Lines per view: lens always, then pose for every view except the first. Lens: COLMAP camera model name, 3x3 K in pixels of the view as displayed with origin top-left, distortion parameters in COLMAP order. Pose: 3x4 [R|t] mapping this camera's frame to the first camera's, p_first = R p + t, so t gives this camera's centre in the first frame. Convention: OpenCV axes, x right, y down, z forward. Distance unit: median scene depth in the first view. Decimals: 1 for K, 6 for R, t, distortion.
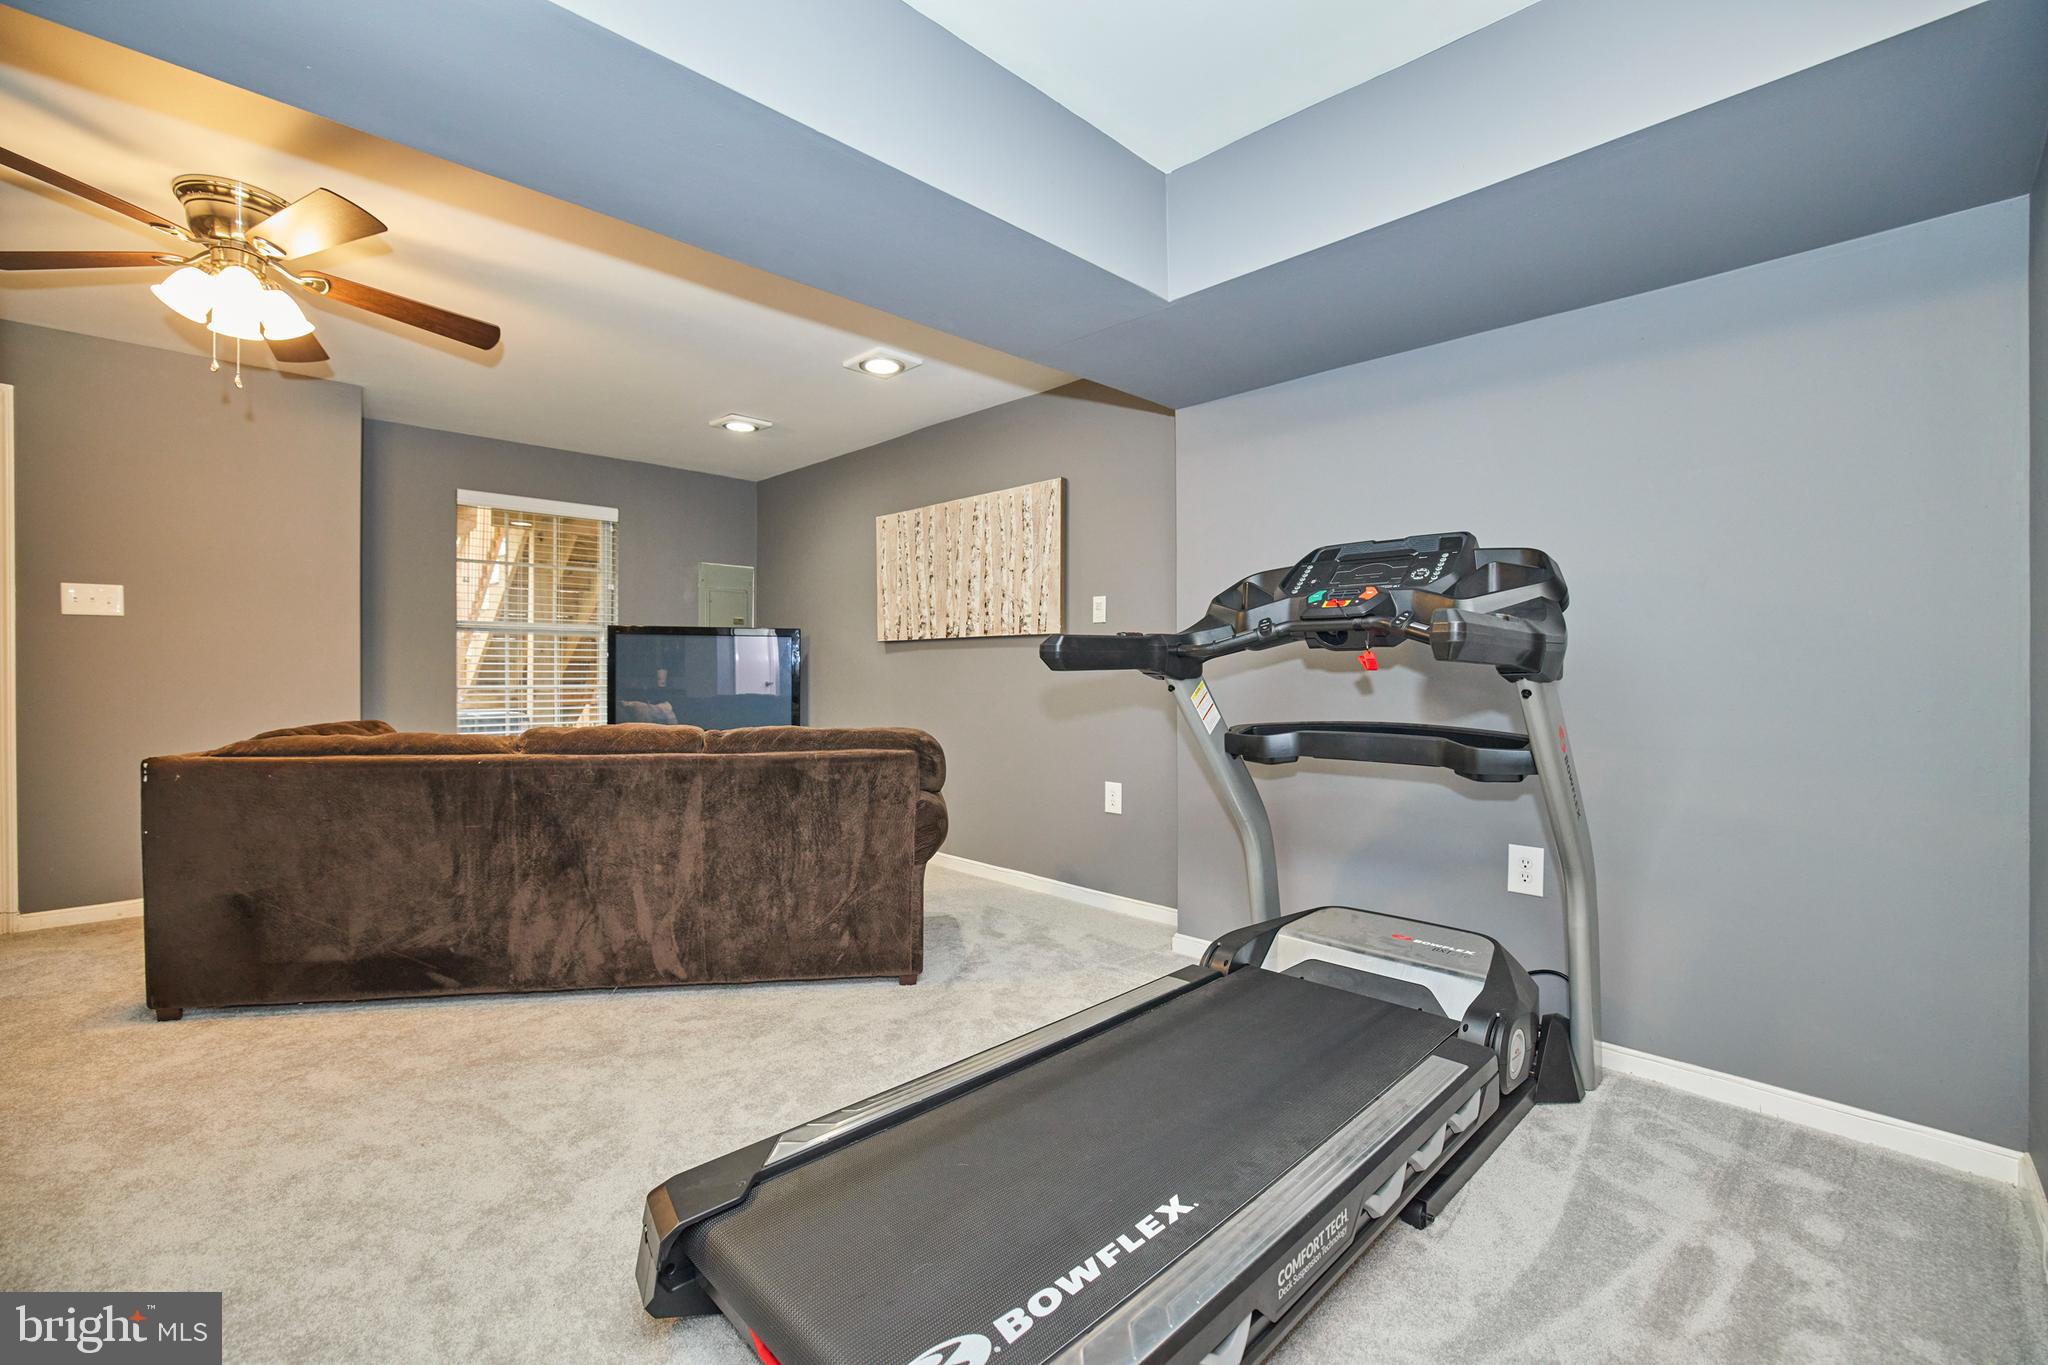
lens RADIAL K [[881.9, 0, 1016.2], [0, 881.9, 676.6], [0, 0, 1]] dist [-0.032664, 0.009353]
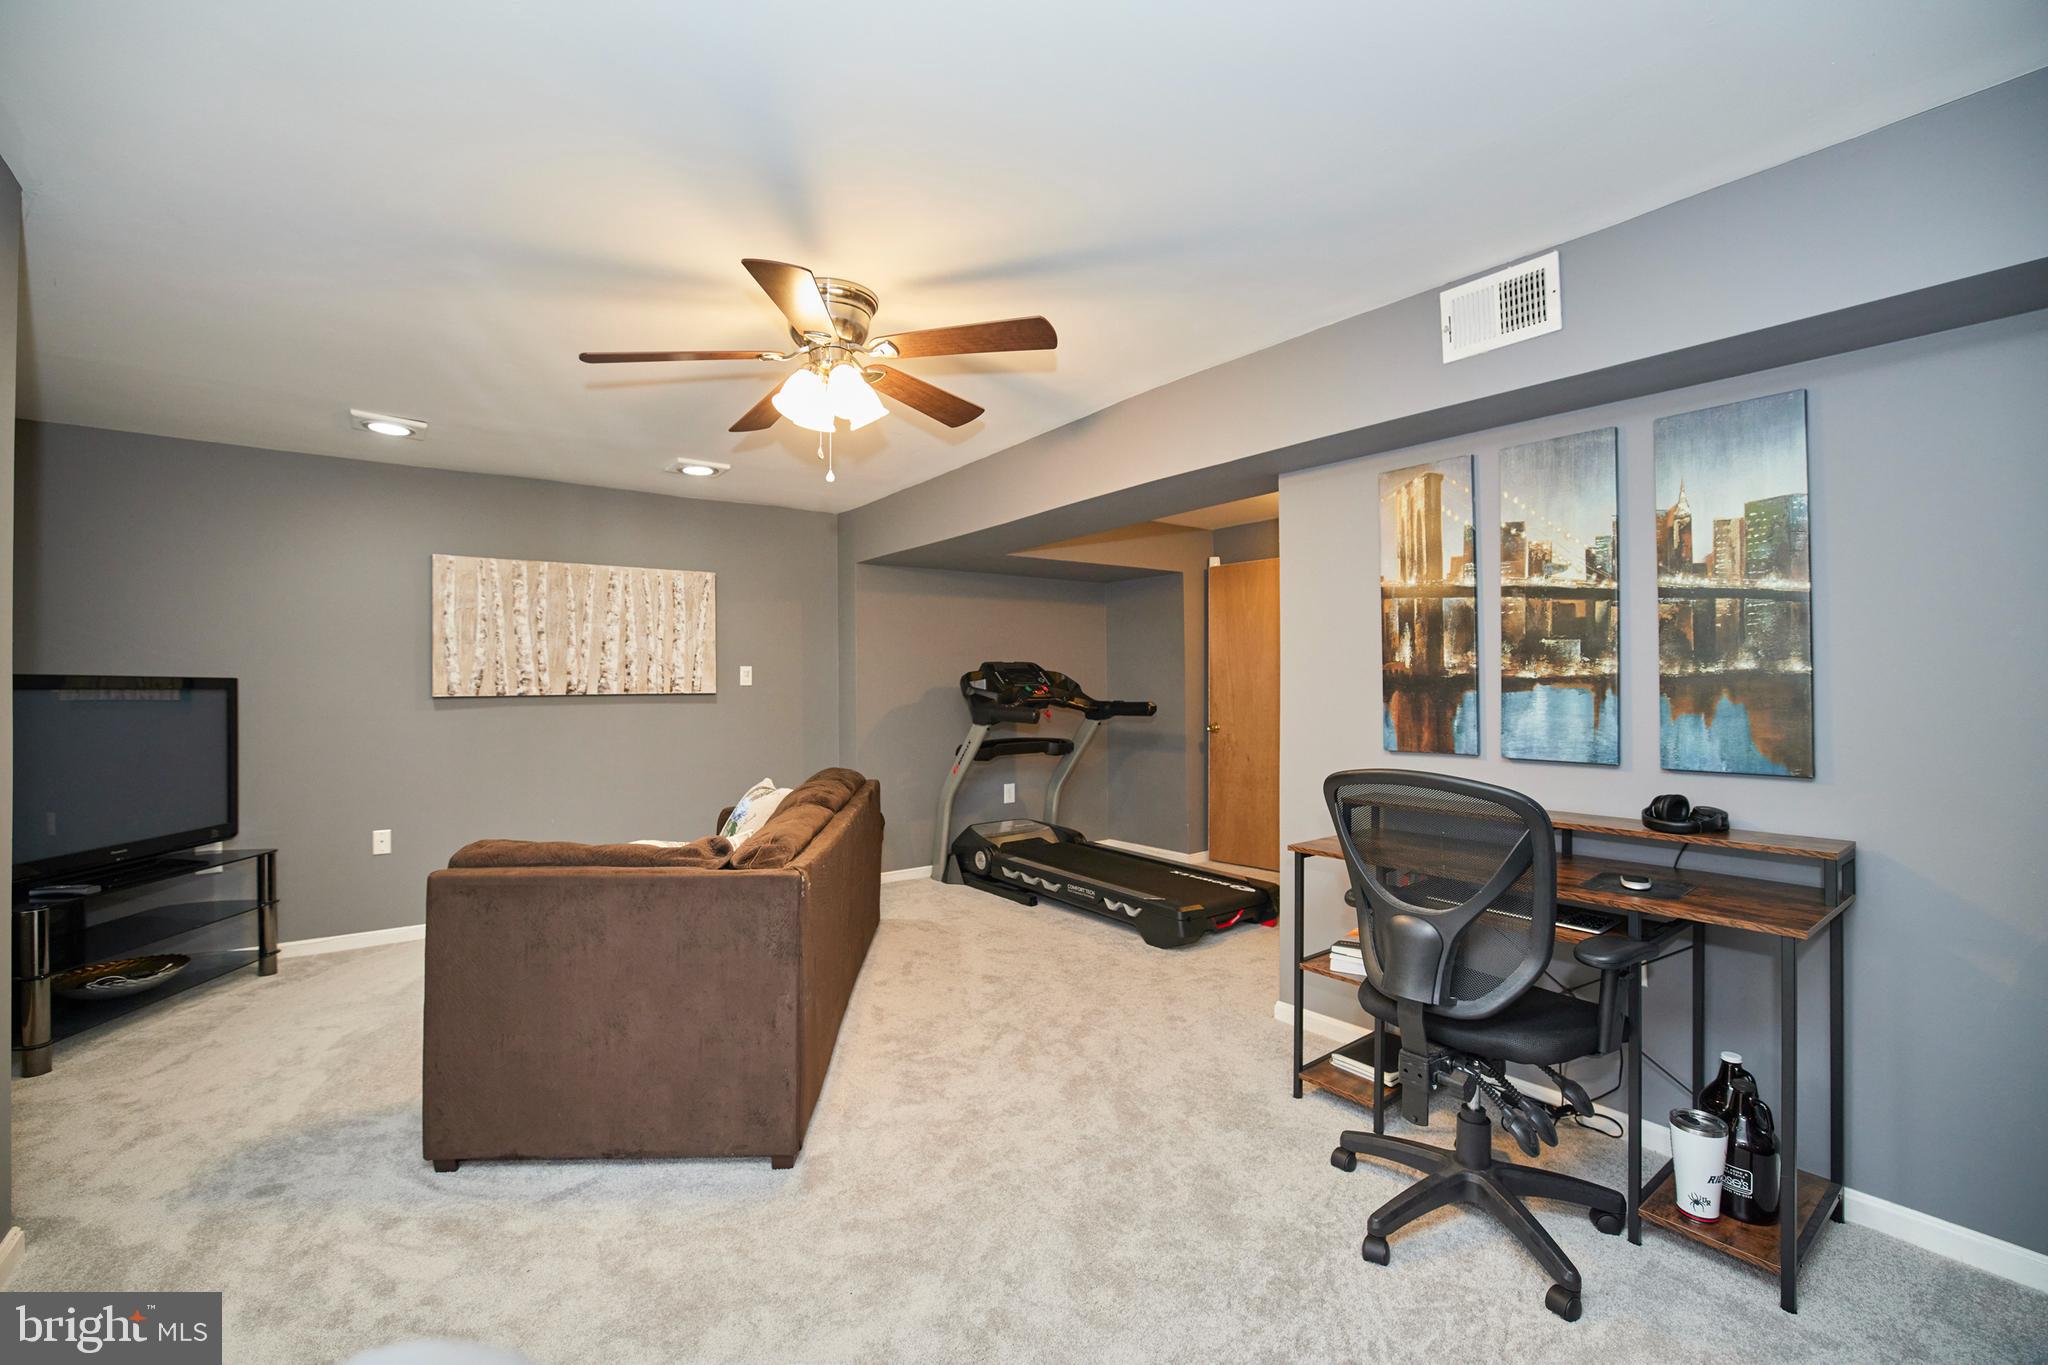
lens RADIAL K [[881.9, 0, 1011.3], [0, 881.9, 682.4], [0, 0, 1]] dist [-0.032664, 0.009353]
pose [[0.135202, -0.003407, 0.990812, -1.031835], [0.009236, 0.999955, 0.002178, -0.055801], [-0.990775, 0.008857, 0.135227, 0.345804]]
